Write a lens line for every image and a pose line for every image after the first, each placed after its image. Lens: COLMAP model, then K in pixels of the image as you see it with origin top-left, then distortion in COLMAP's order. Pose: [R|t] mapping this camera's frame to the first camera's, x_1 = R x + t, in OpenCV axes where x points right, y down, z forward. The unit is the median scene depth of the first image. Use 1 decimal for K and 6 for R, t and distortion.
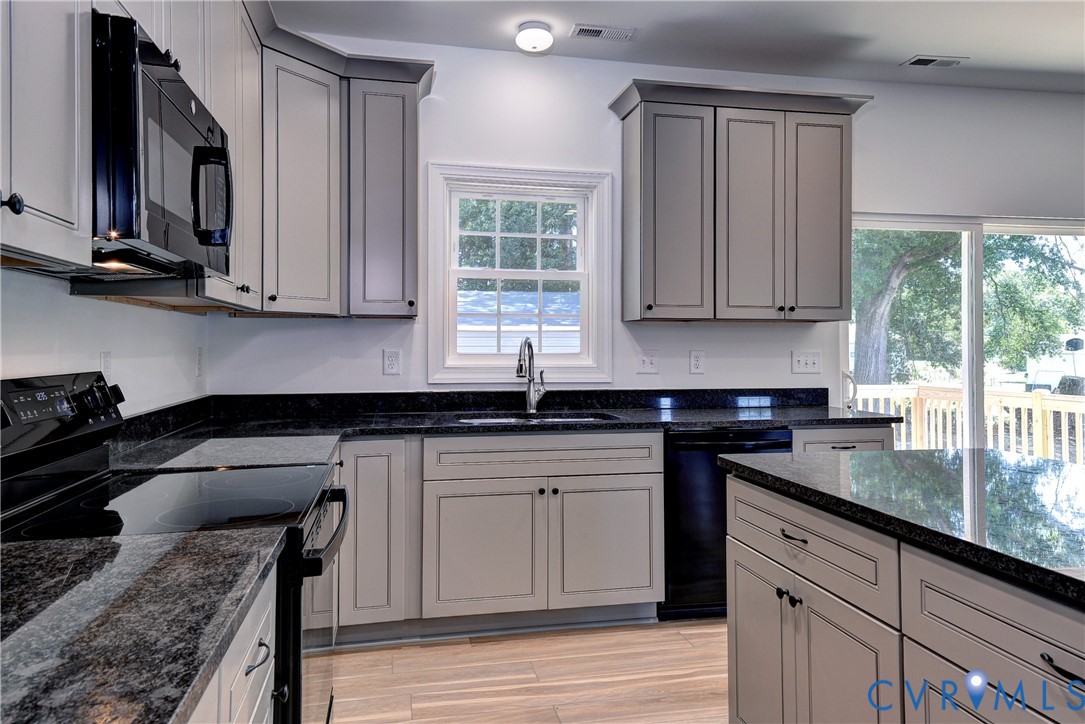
lens RADIAL K [[734.9, 0, 547.2], [0, 734.9, 331.6], [0, 0, 1]] dist [0.032021, 0.000923]
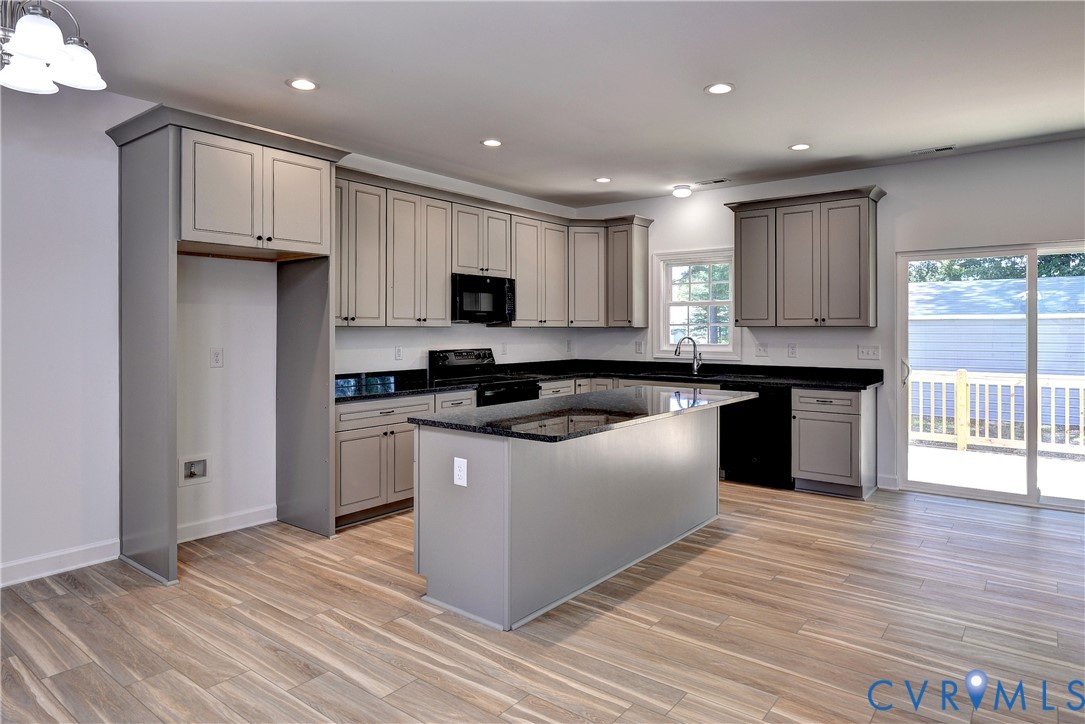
lens RADIAL K [[646.4, 0, 555.9], [0, 646.4, 331.3], [0, 0, 1]] dist [0.002860, 0.000426]
pose [[0.650243, -0.002312, -0.759723, 1.131909], [0.017470, 0.999776, 0.011910, -0.034905], [0.759525, -0.021016, 0.650138, -0.449456]]
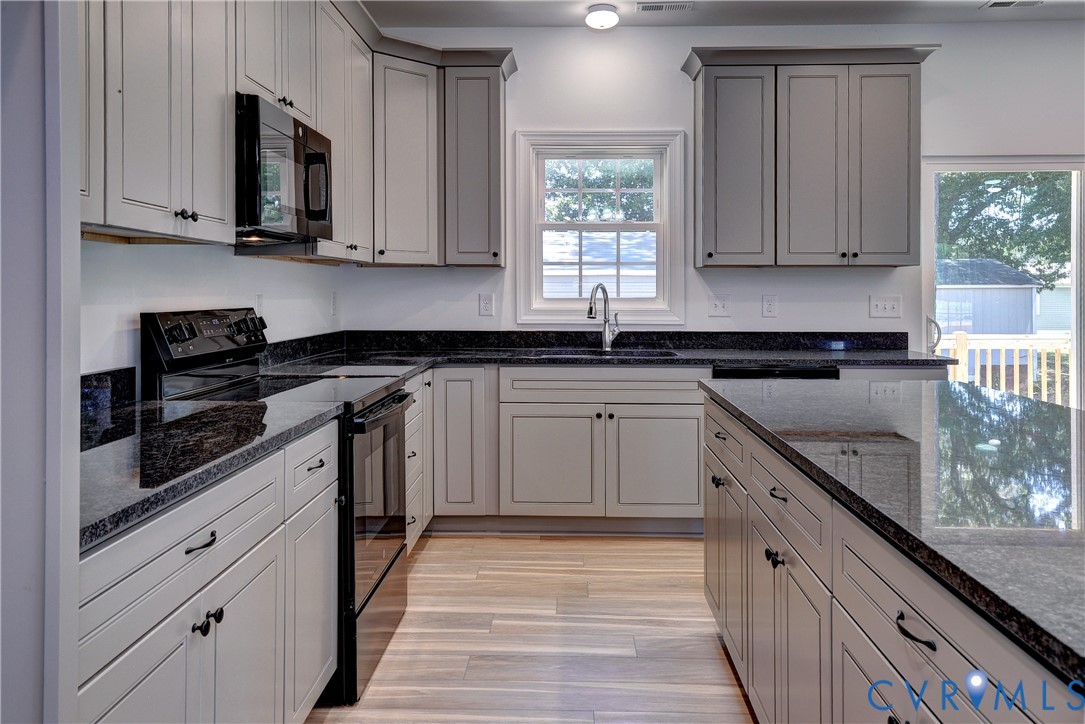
lens RADIAL K [[817.6, 0, 543.3], [0, 817.6, 293.0], [0, 0, 1]] dist [0.004792, 0.002303]
pose [[0.971271, -0.000151, -0.237974, 0.192566], [0.005100, 0.999783, 0.020181, -0.002734], [0.237920, -0.020815, 0.971062, -0.243662]]
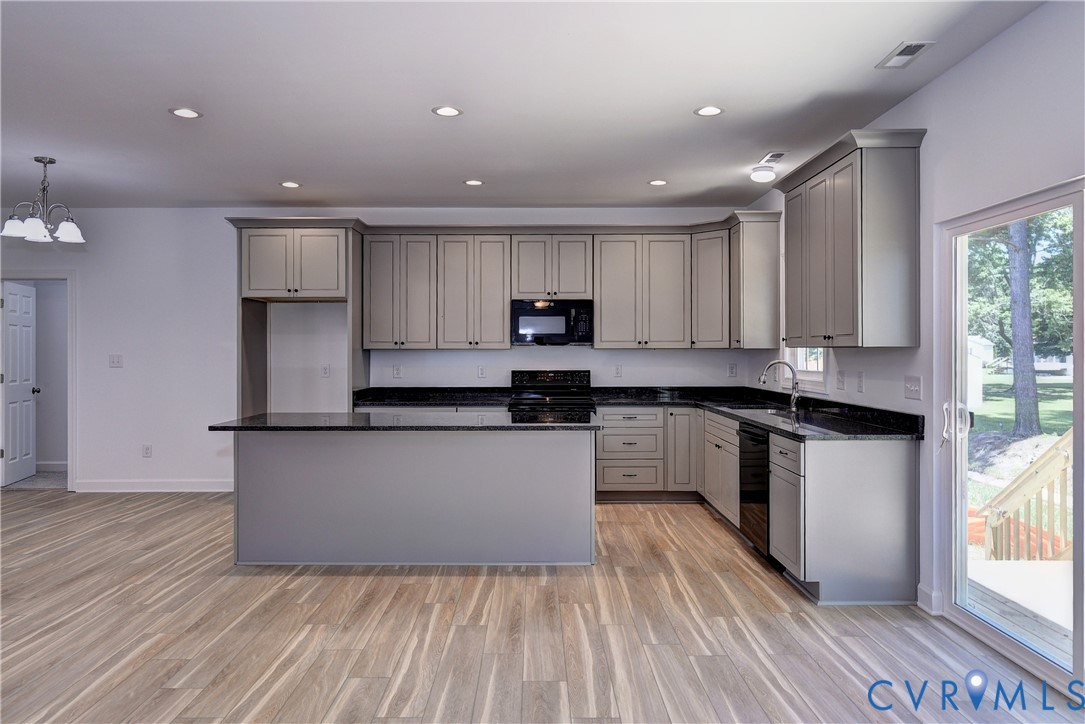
lens RADIAL K [[718.7, 0, 542.5], [0, 718.7, 362.0], [0, 0, 1]] dist [0.003380, 0.000284]
pose [[-0.196513, 0.008062, -0.980468, 1.626330], [0.019772, 0.999795, 0.004258, -0.003567], [0.980302, -0.018549, -0.196632, 0.836806]]
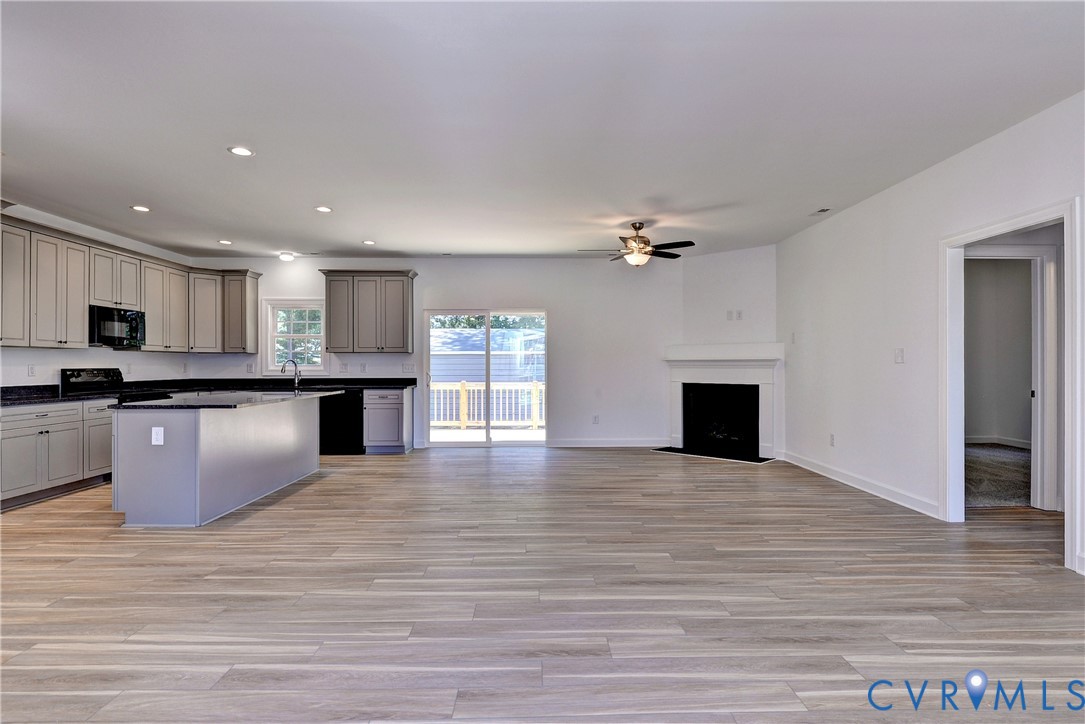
lens RADIAL K [[558.8, 0, 542.5], [0, 558.8, 362.0], [0, 0, 1]] dist [-0.002573, -0.000684]
pose [[0.981061, -0.007586, -0.193552, 1.408381], [0.010251, 0.999866, 0.012774, 0.000496], [0.193430, -0.014517, 0.981007, -0.979397]]
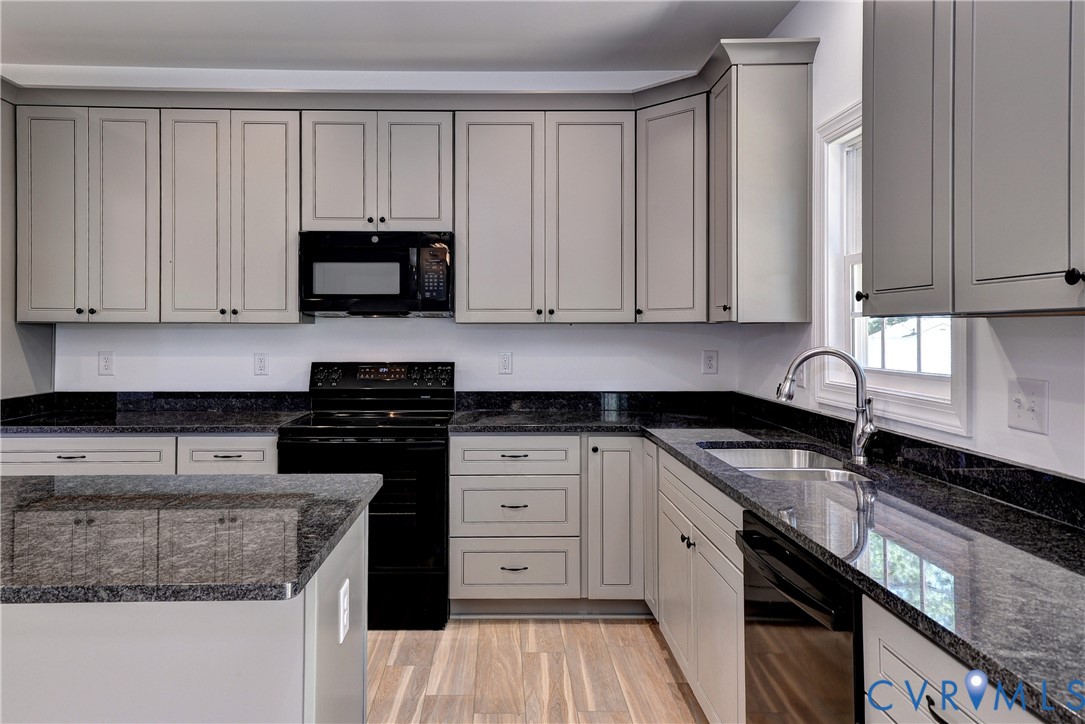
lens RADIAL K [[729.3, 0, 502.8], [0, 729.3, 331.0], [0, 0, 1]] dist [0.031730, 0.000643]
pose [[-0.198197, -0.004542, -0.980152, 0.737429], [0.017214, 0.999819, -0.008114, -0.006471], [0.980011, -0.018480, -0.198083, 0.870124]]
